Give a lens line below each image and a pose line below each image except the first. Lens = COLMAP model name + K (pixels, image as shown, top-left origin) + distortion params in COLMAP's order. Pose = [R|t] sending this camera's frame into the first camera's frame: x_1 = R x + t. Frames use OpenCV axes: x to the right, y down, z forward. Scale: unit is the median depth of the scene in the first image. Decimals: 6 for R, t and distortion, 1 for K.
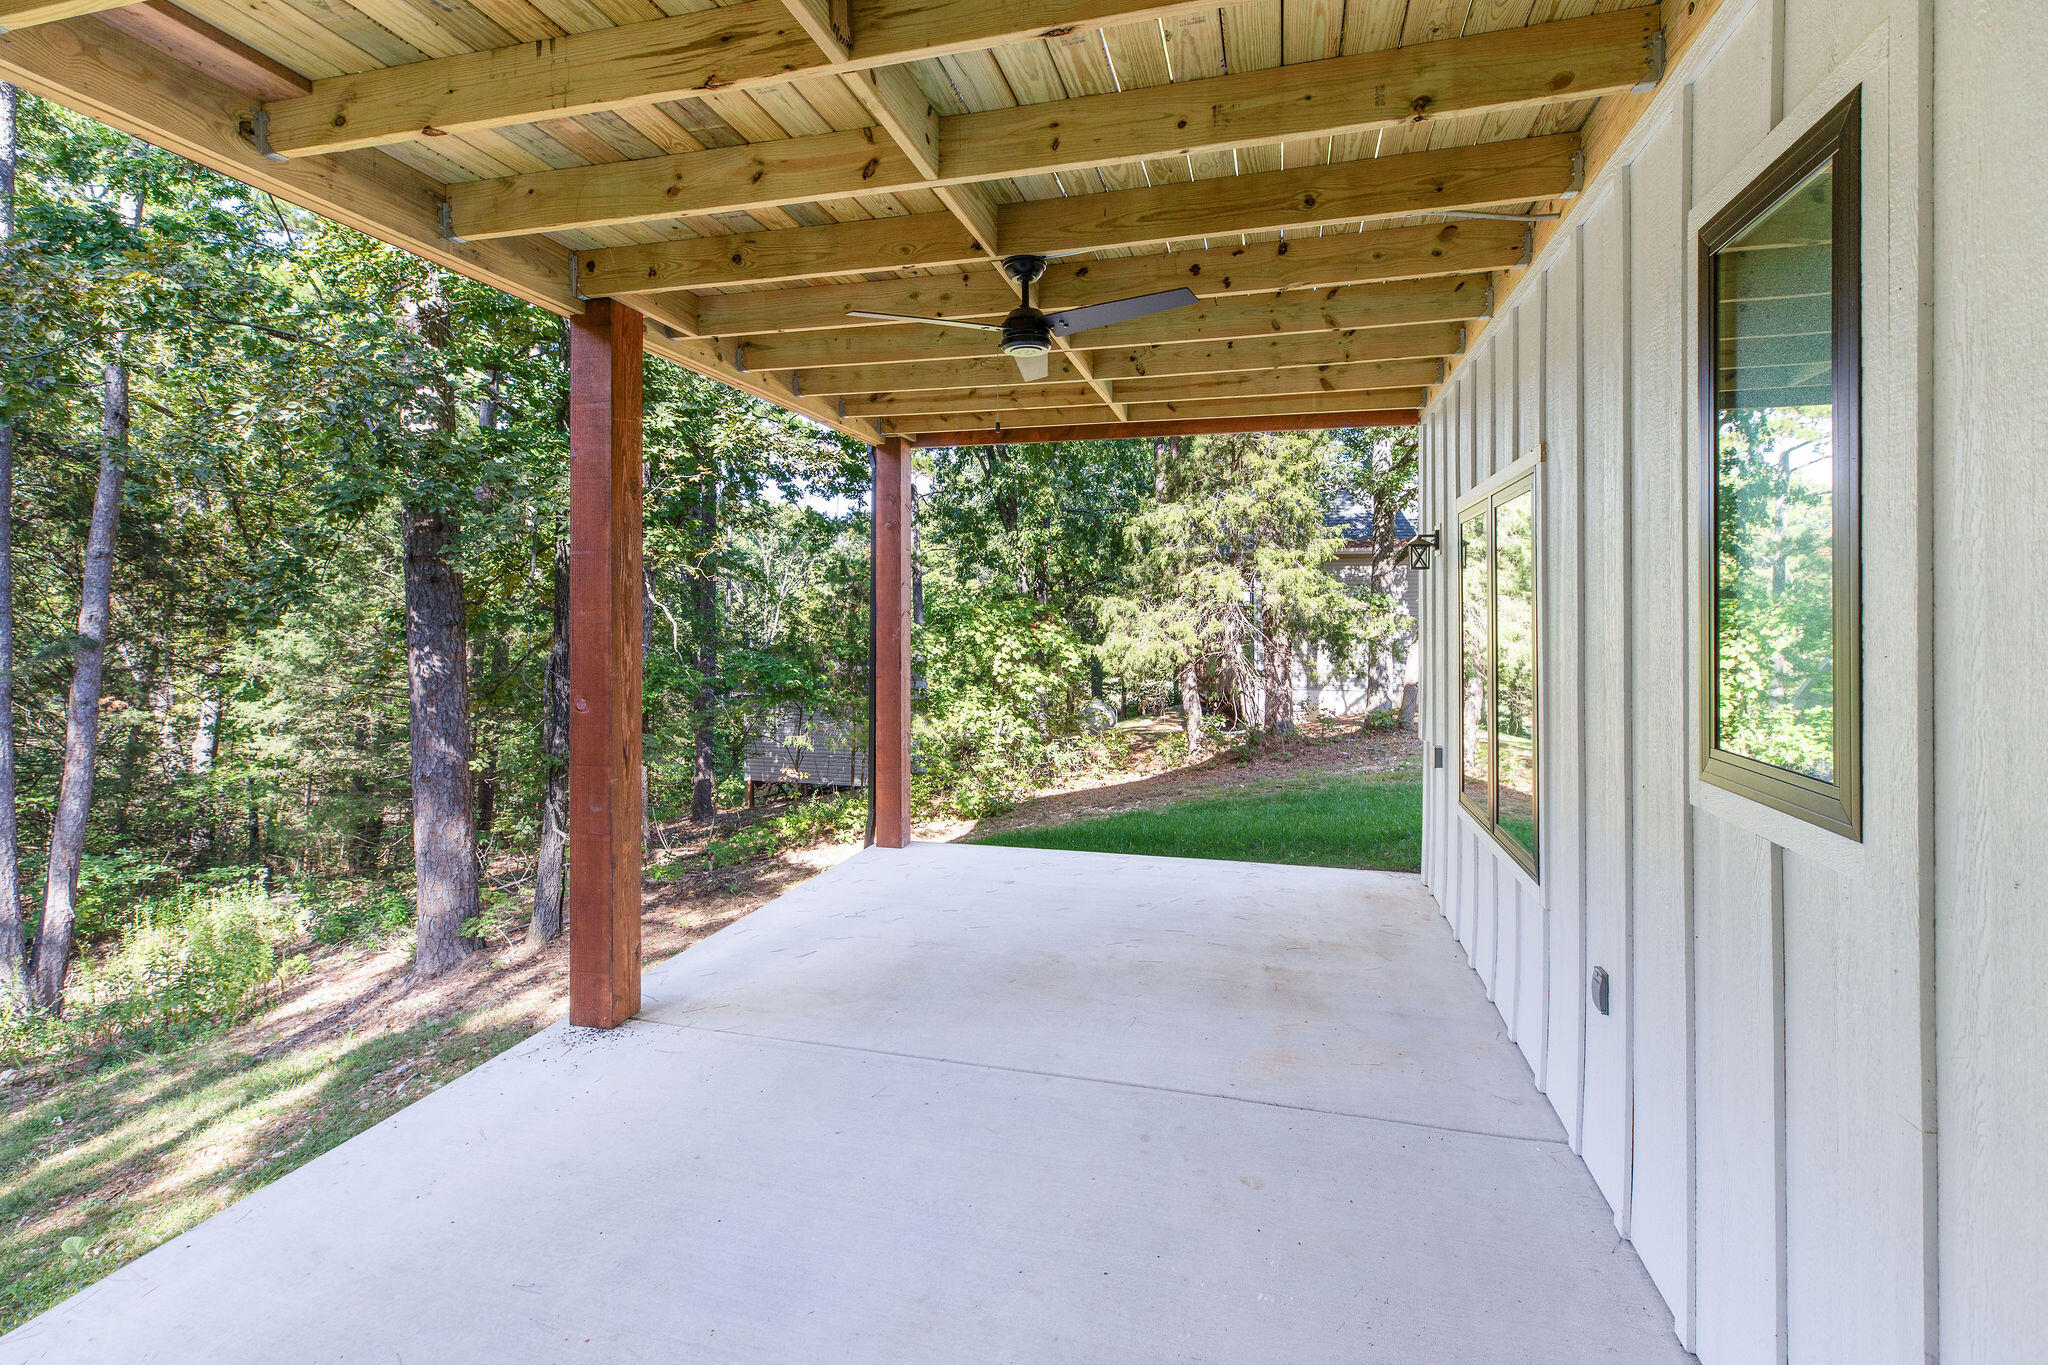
lens RADIAL K [[957.8, 0, 1040.6], [0, 957.8, 628.7], [0, 0, 1]] dist [0.005921, -0.001222]
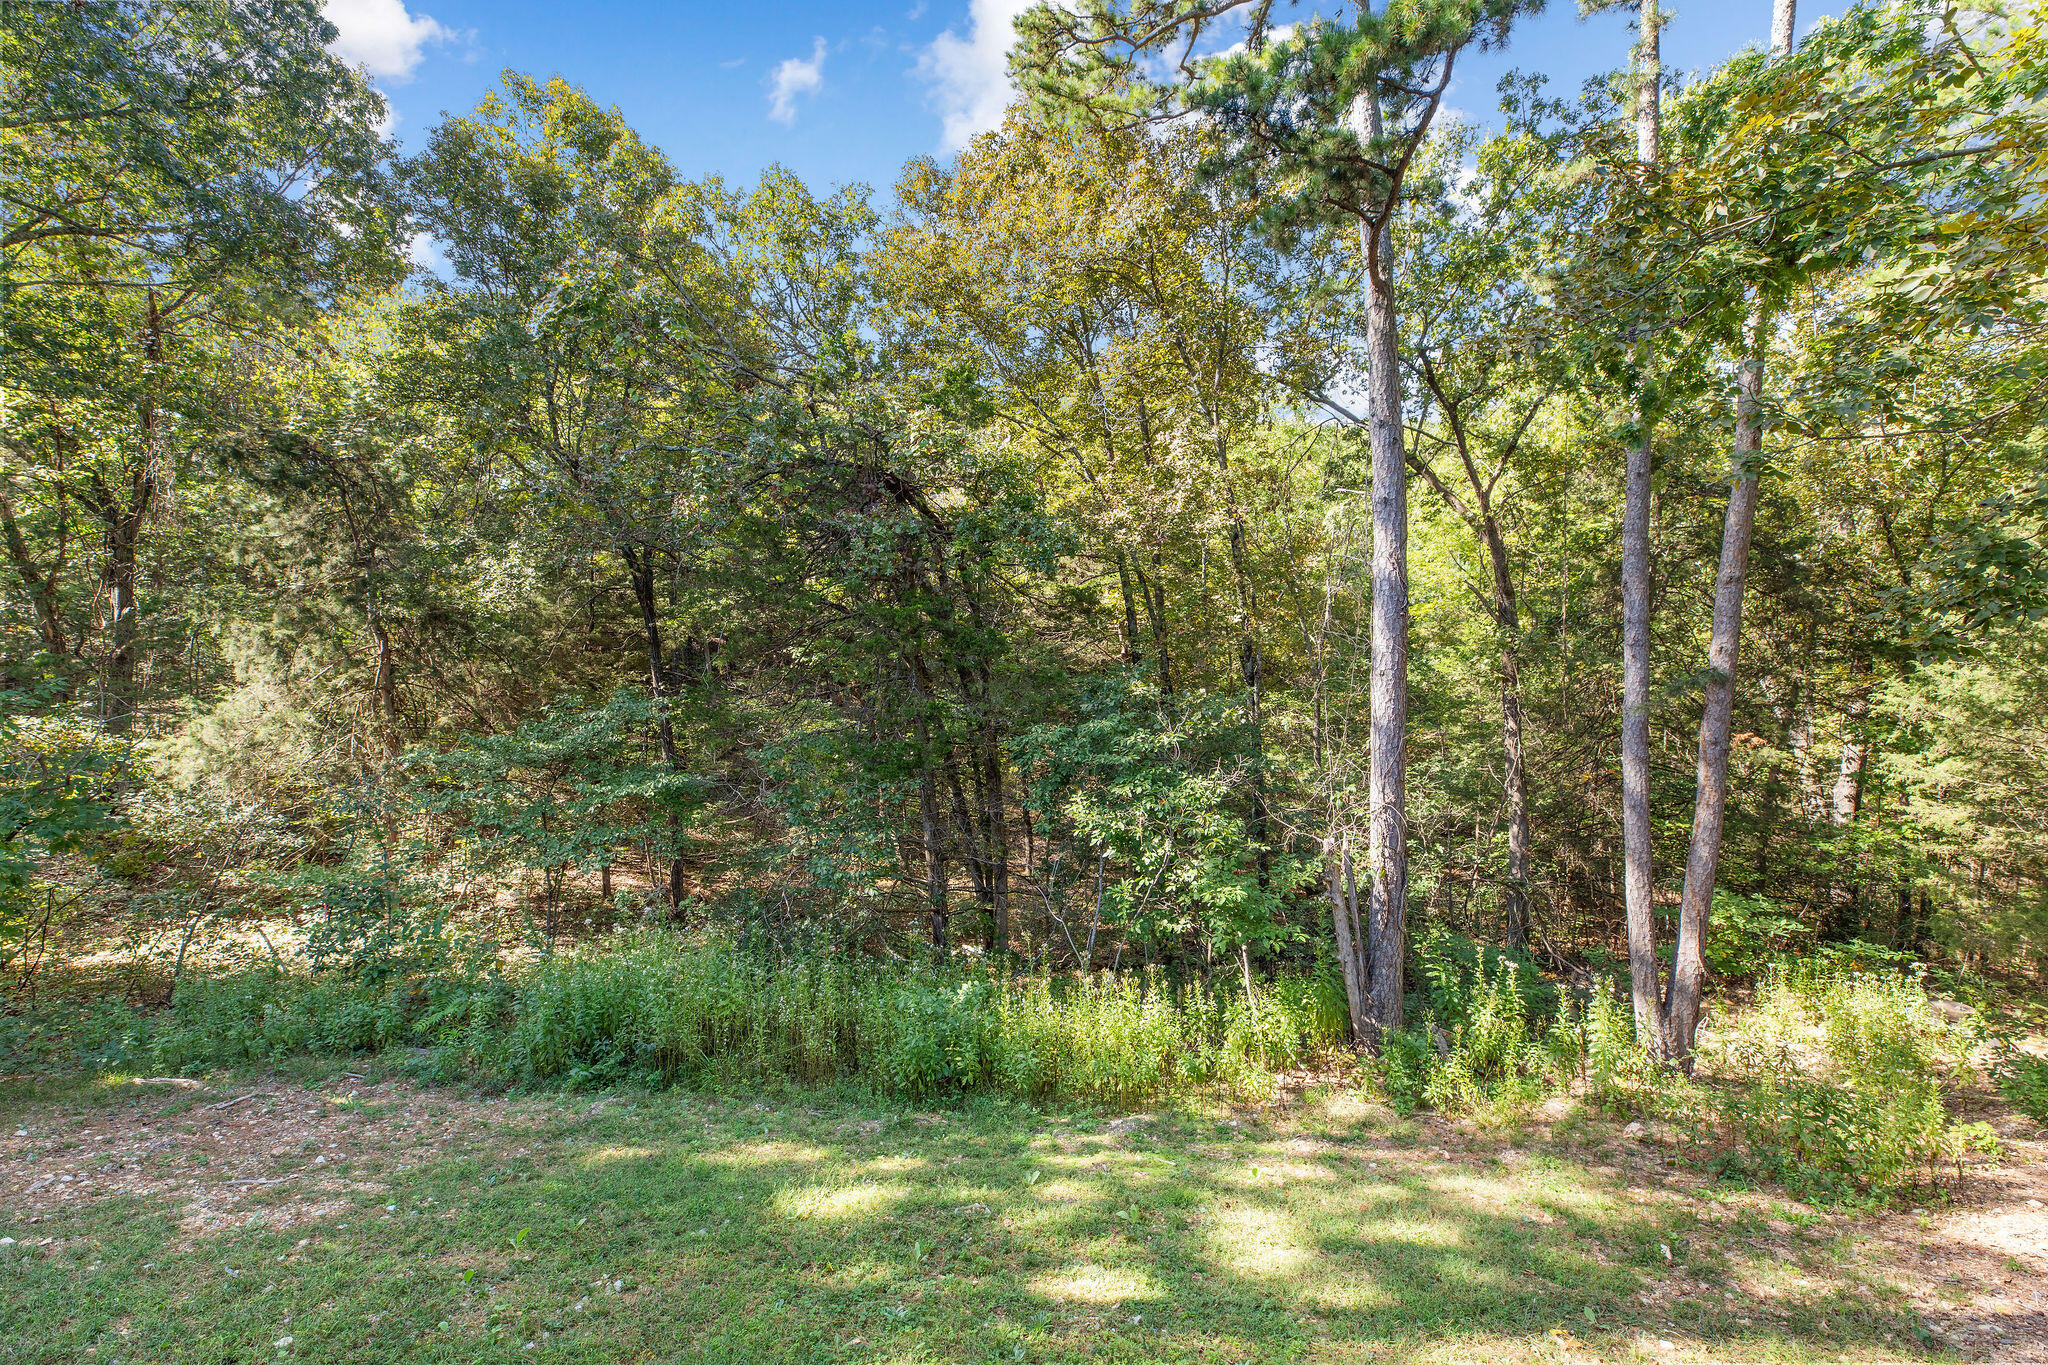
lens RADIAL K [[932.3, 0, 993.5], [0, 932.3, 667.6], [0, 0, 1]] dist [0.001810, -0.000083]
pose [[0.114246, 0.006224, -0.993433, -0.109531], [-0.004127, 0.999975, 0.005791, 0.001897], [0.993444, 0.003438, 0.114269, 0.124635]]
